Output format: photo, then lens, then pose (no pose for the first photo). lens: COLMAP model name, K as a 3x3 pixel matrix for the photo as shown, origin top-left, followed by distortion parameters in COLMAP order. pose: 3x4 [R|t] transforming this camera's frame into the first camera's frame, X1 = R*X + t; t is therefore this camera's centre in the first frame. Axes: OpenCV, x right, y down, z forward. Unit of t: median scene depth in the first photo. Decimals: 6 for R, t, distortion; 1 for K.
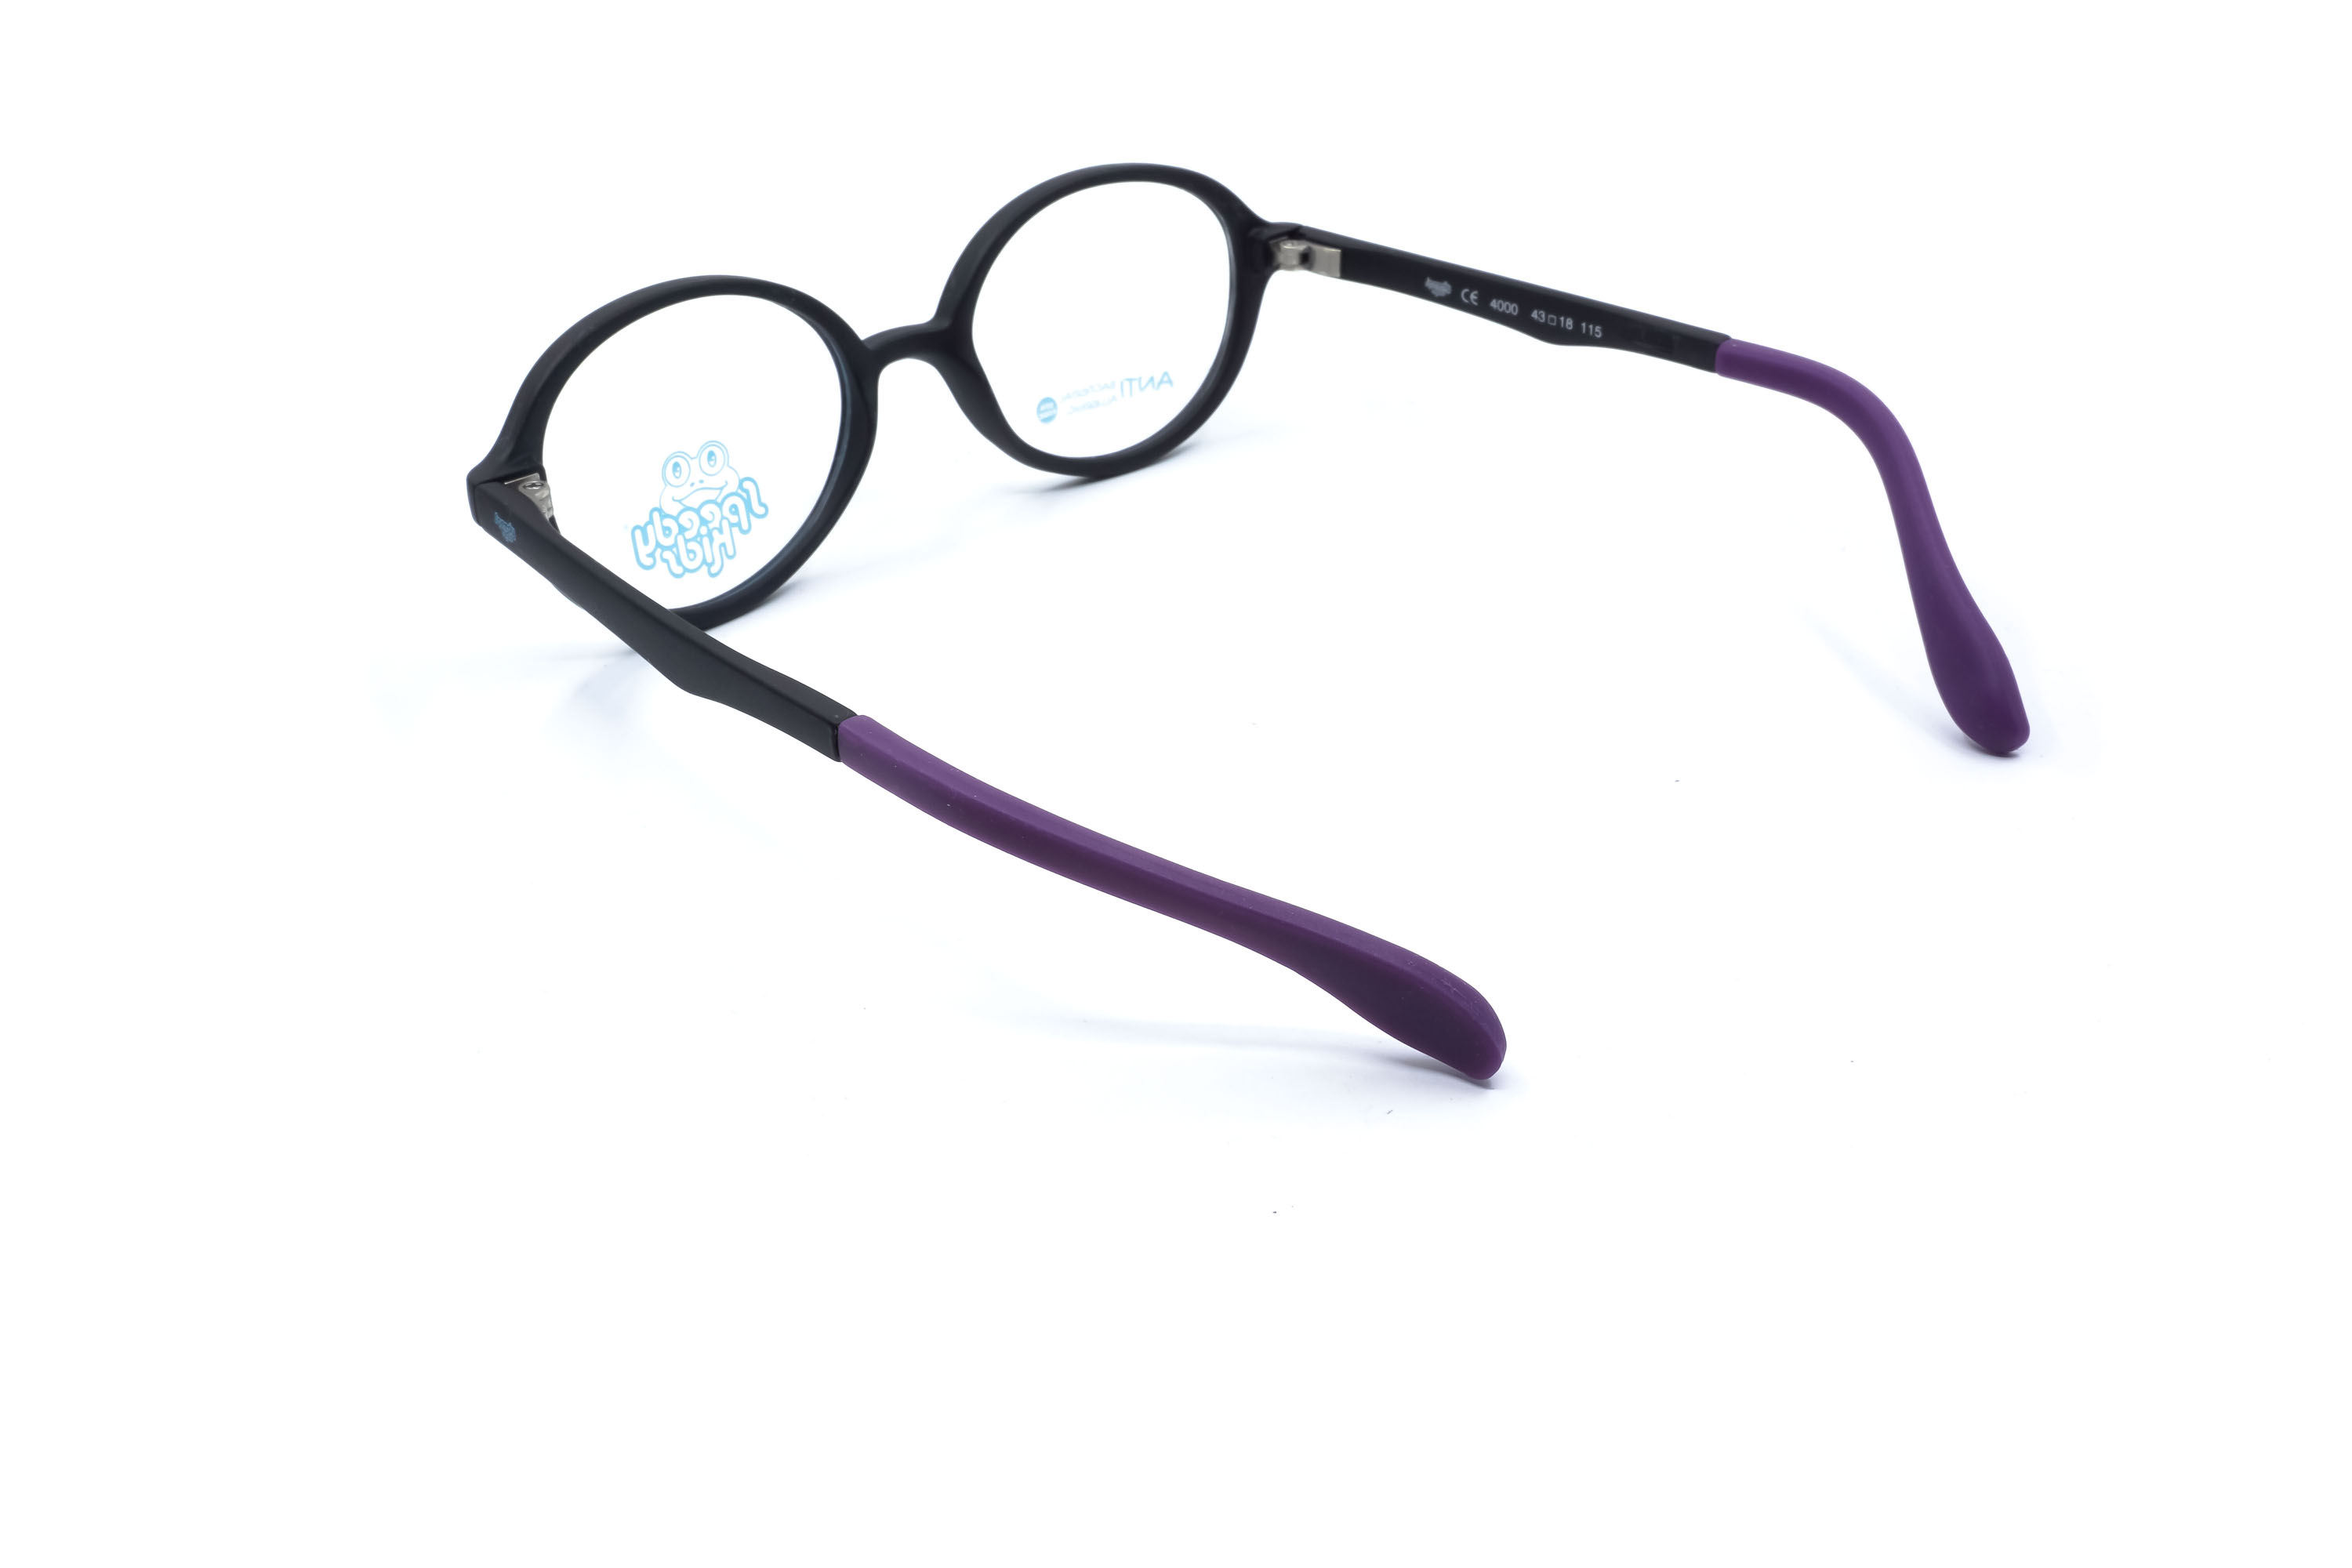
lens RADIAL K [[2444.1, 0, 1175.0], [0, 2444.1, 778.4], [0, 0, 1]] dist [0.034104, 0.000000]
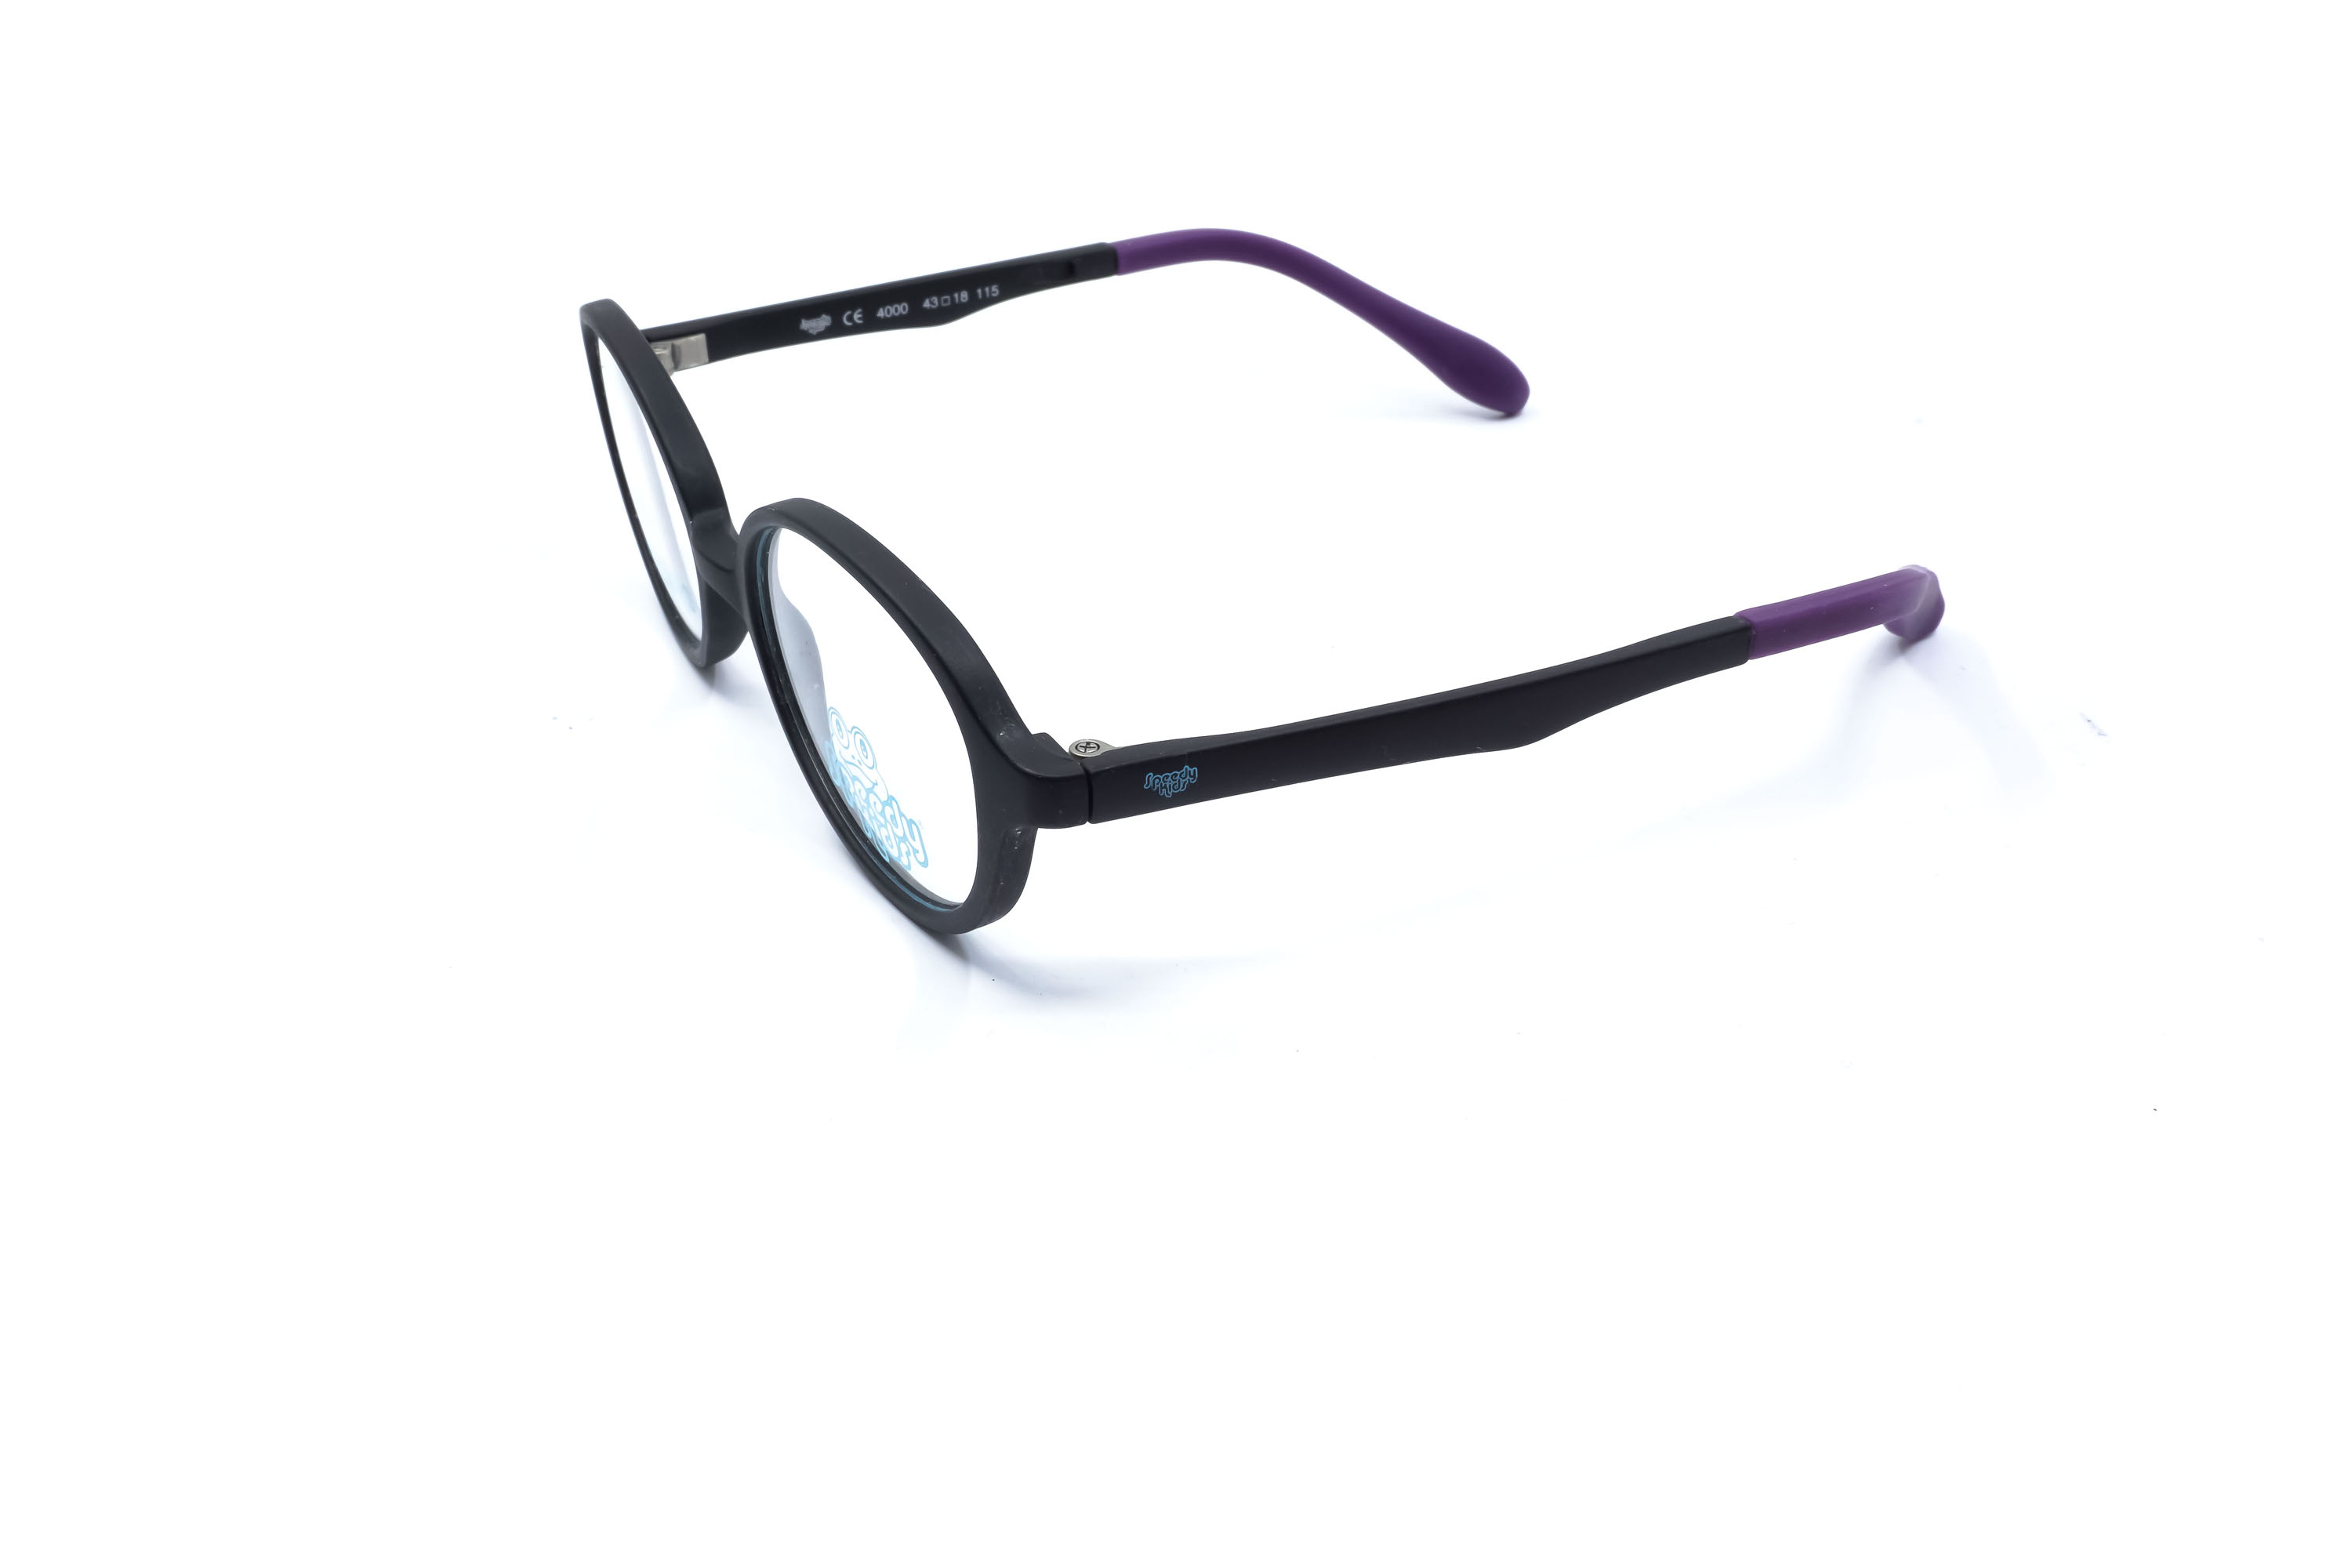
lens RADIAL K [[2444.1, 0, 1178.1], [0, 2444.1, 779.0], [0, 0, 1]] dist [0.034104, 0.000000]
pose [[0.247537, -0.462897, 0.851148, -0.836581], [0.484206, 0.820018, 0.305147, -0.303514], [-0.839208, 0.336596, 0.427122, 0.567431]]
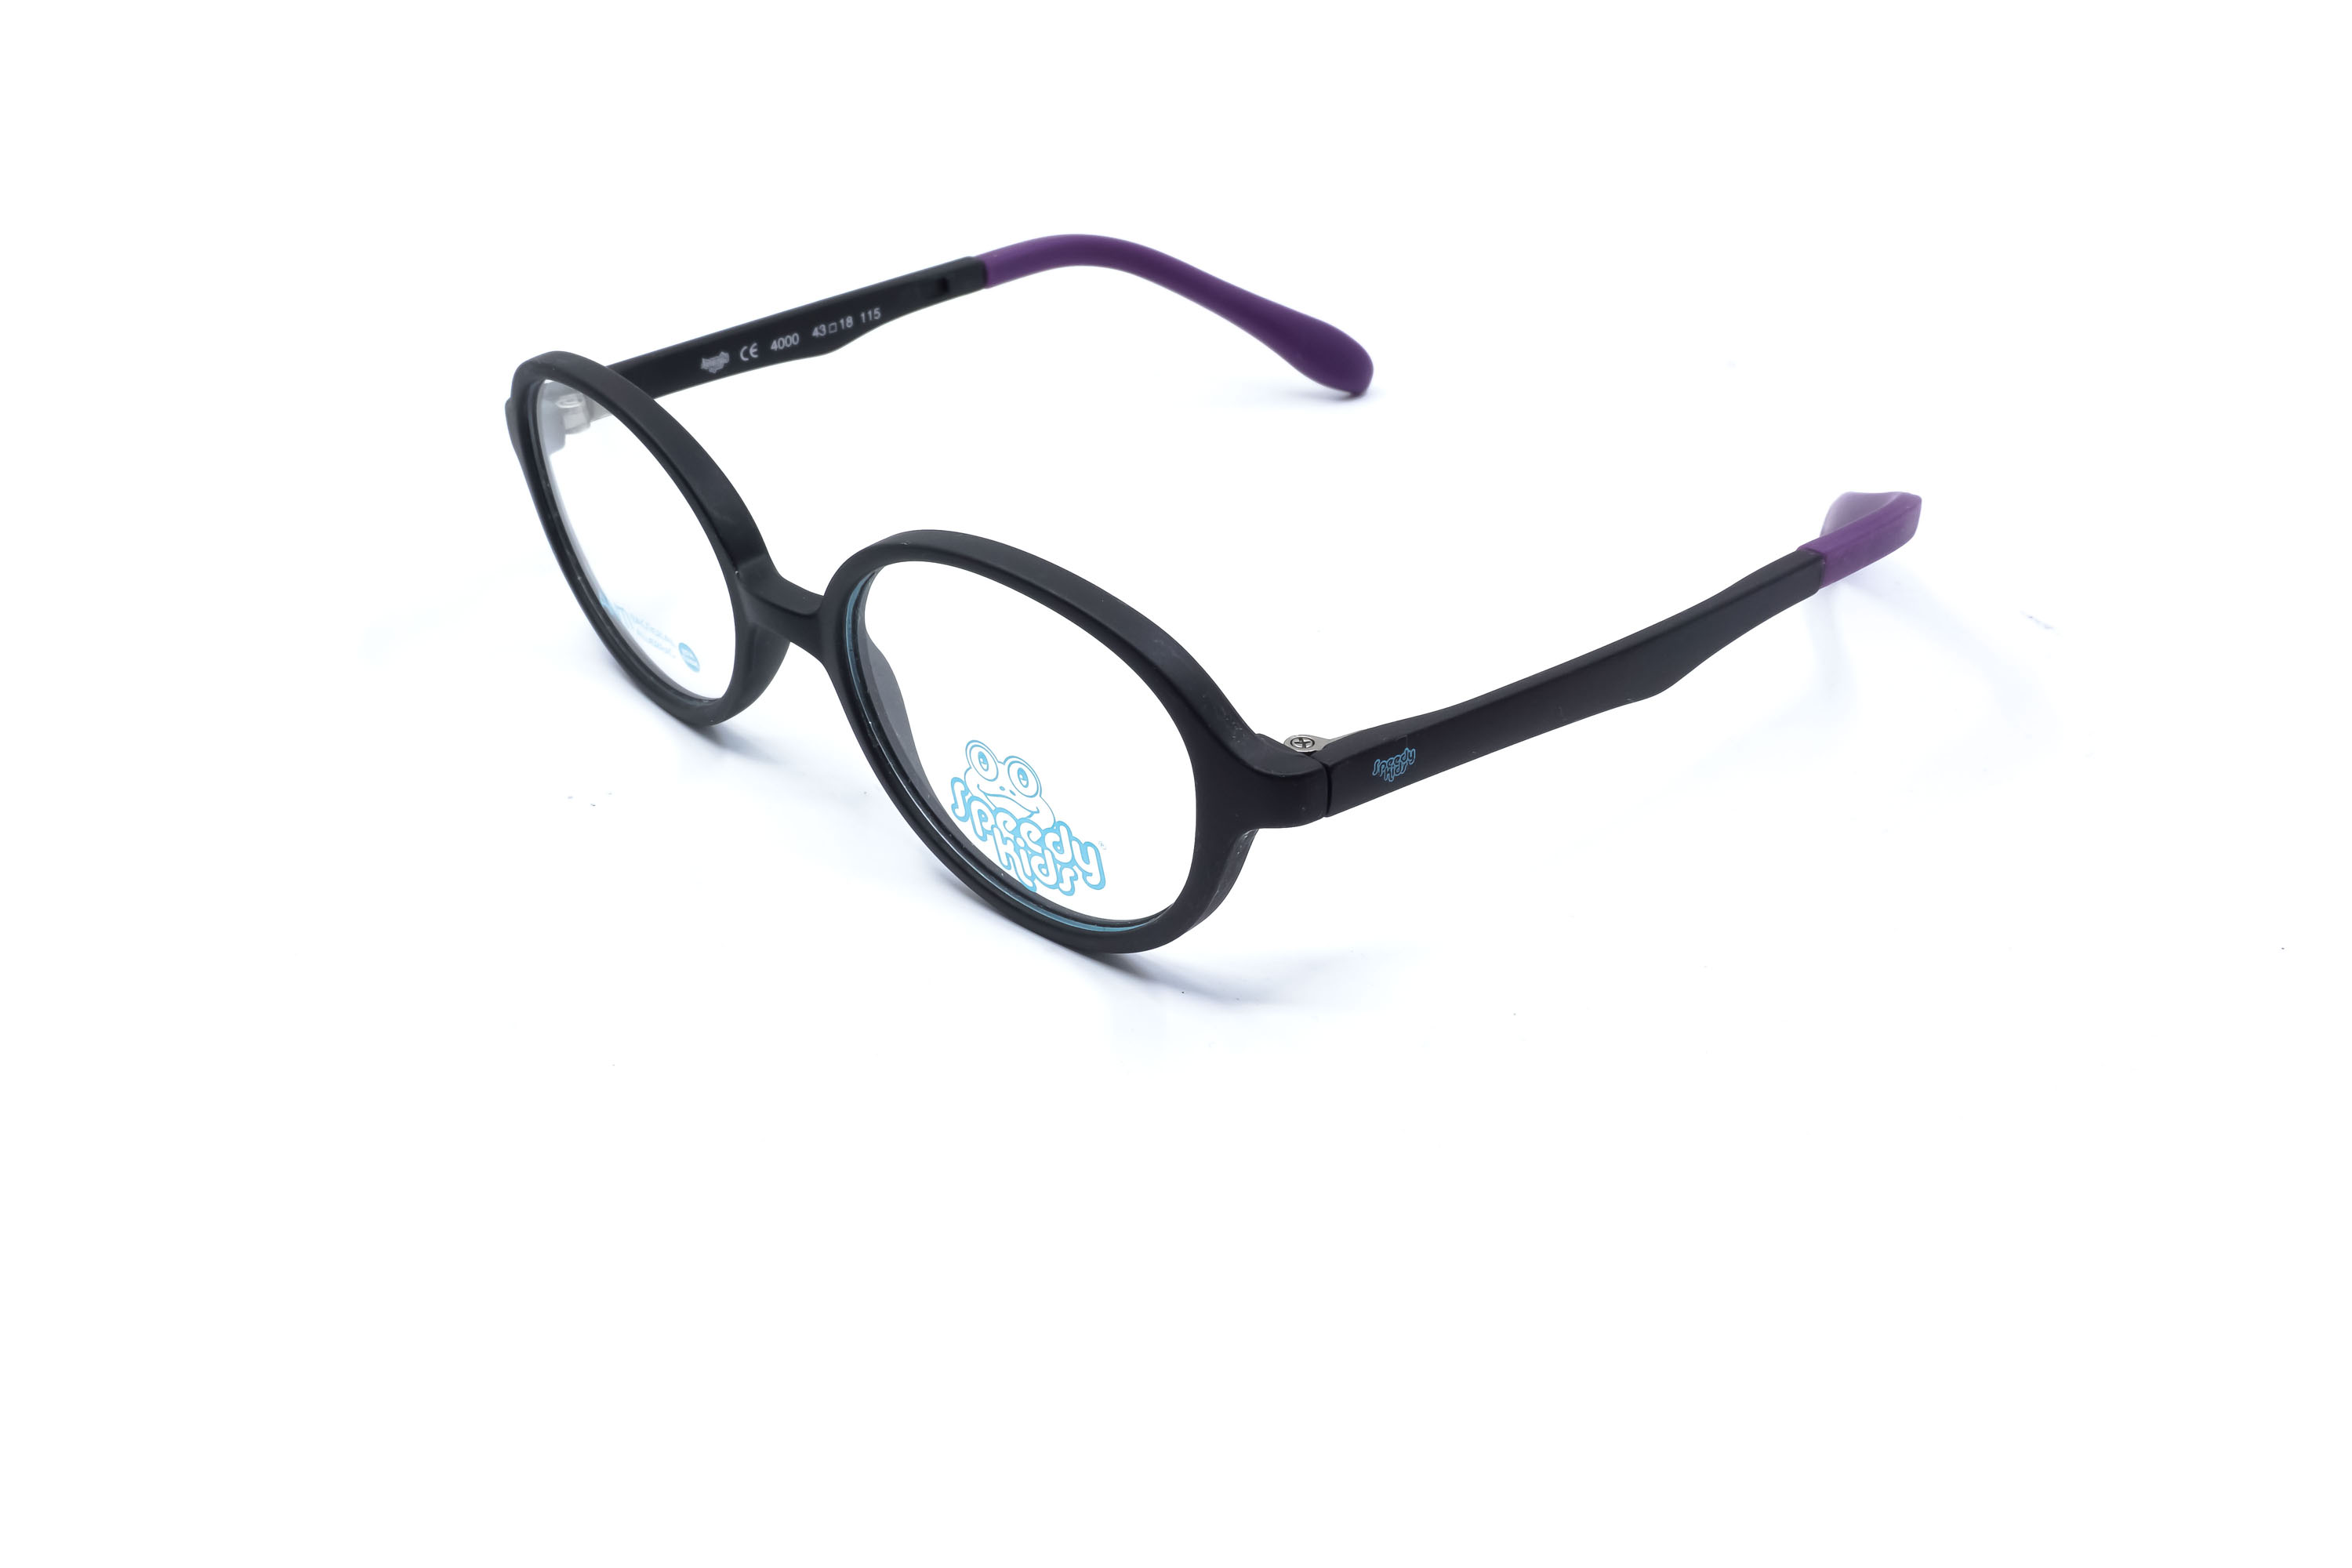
lens RADIAL K [[2444.1, 0, 1172.1], [0, 2444.1, 786.4], [0, 0, 1]] dist [0.034104, 0.000000]
pose [[-0.011527, -0.476042, 0.879347, -0.863650], [0.504190, 0.756664, 0.416235, -0.412091], [-0.863516, 0.448156, 0.231294, 0.764739]]
